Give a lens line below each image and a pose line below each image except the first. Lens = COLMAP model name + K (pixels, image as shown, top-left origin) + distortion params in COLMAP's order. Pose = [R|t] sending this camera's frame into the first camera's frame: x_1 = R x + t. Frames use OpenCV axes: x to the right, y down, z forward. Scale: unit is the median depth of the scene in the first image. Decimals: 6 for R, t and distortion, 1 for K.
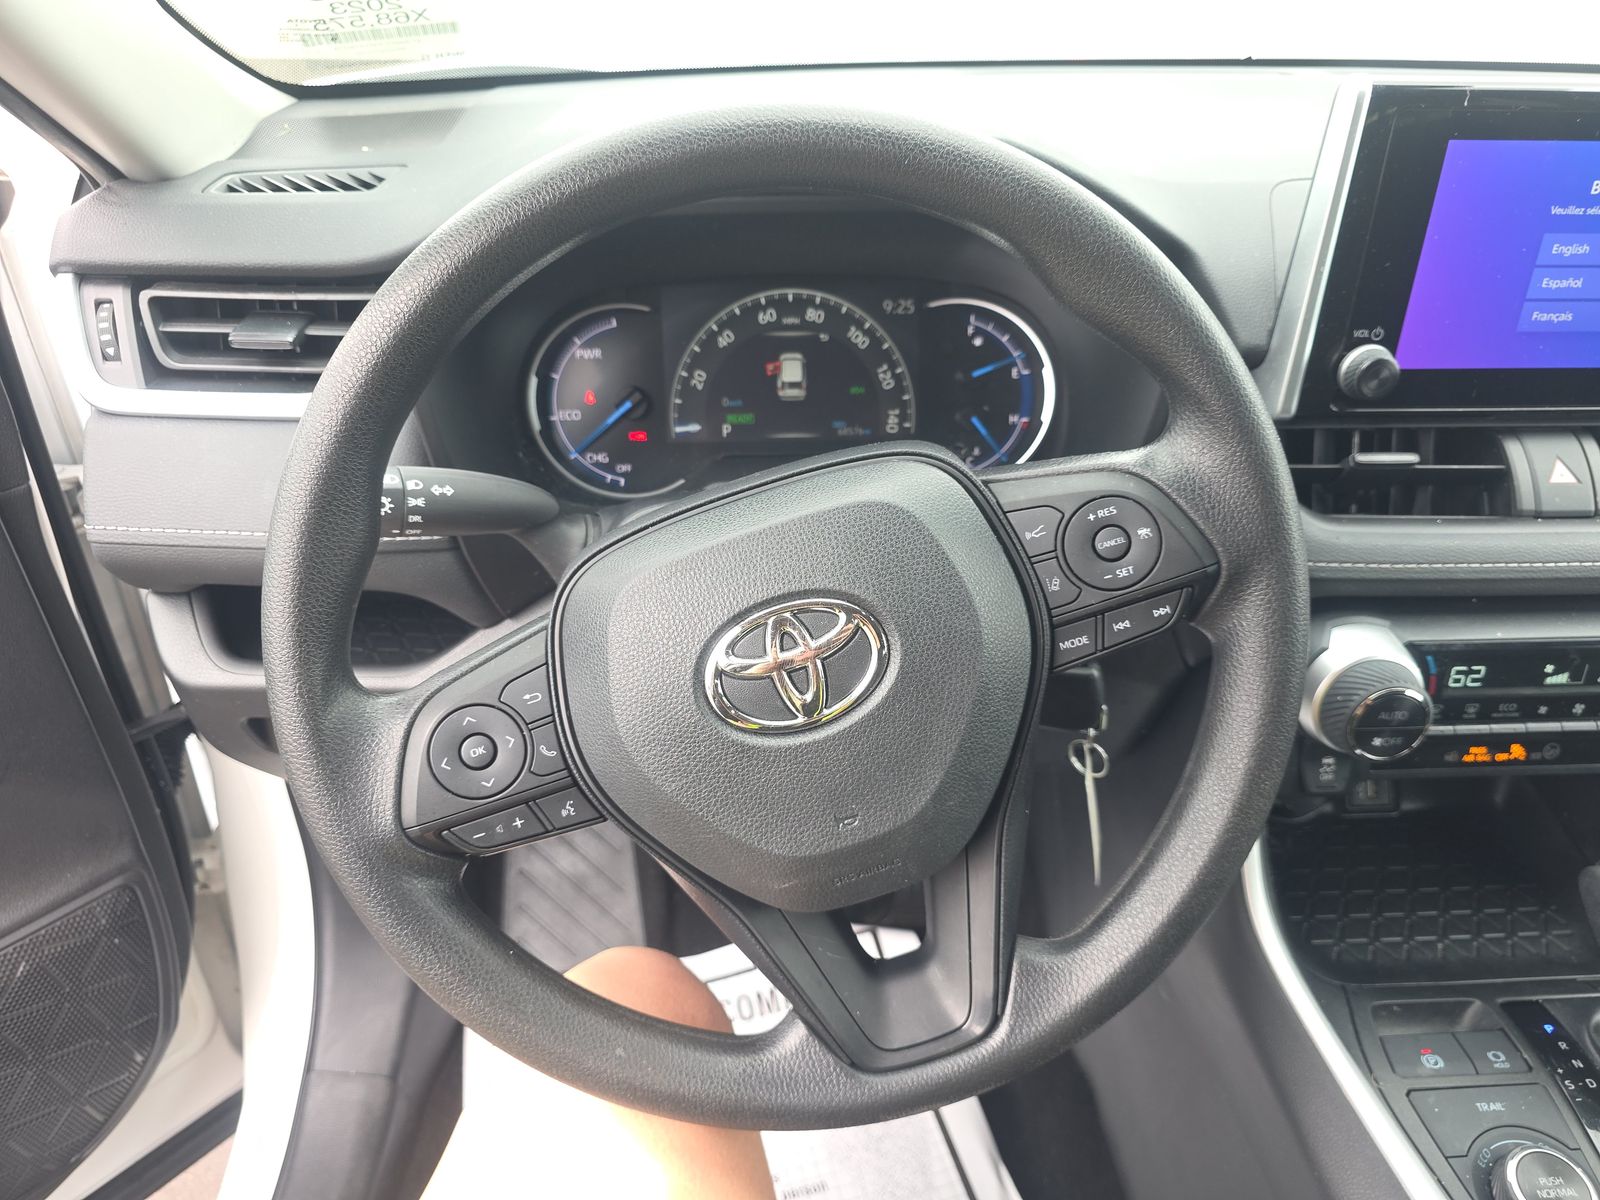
lens RADIAL K [[1089.8, 0, 822.6], [0, 1089.8, 626.7], [0, 0, 1]] dist [0.058824, -0.089453]
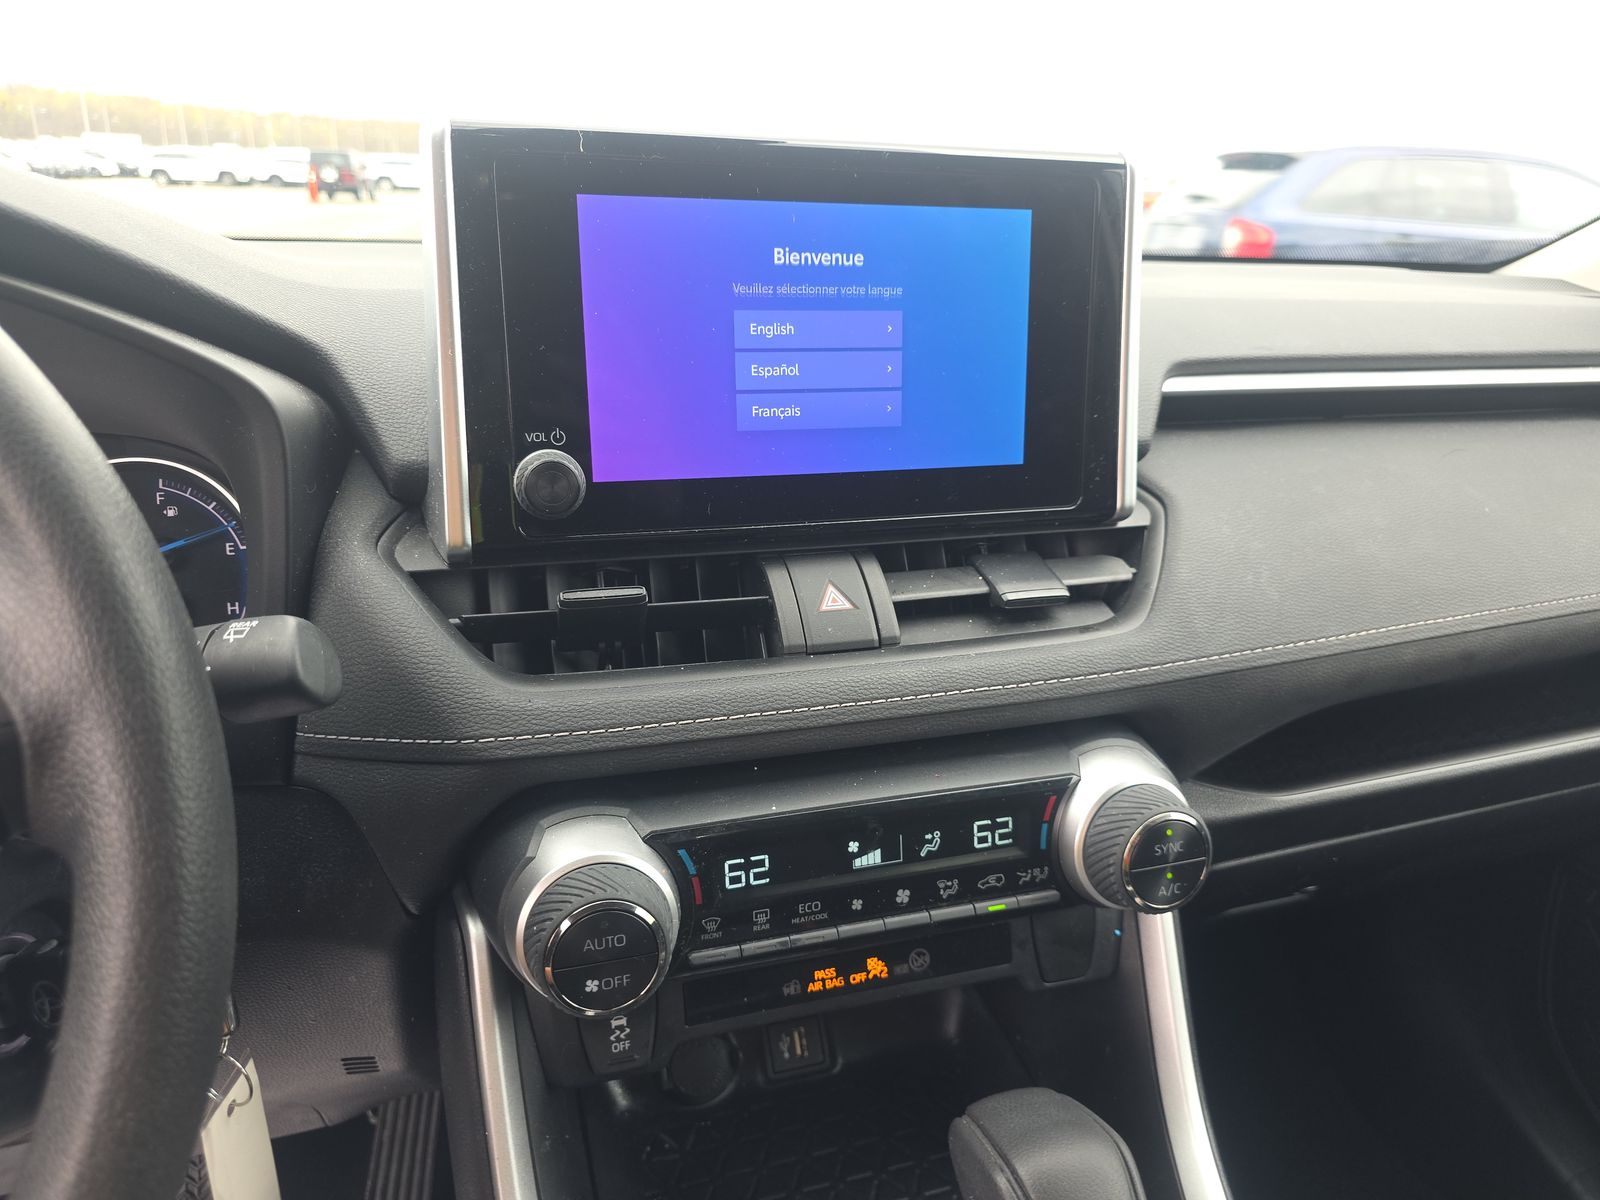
lens RADIAL K [[1063.9, 0, 800.0], [0, 1063.9, 600.0], [0, 0, 1]] dist [0.000895, -0.000992]
pose [[0.965426, -0.065575, 0.252294, 0.375653], [0.134336, 0.954585, -0.265936, 0.054378], [-0.223397, 0.290634, 0.930390, 0.232402]]
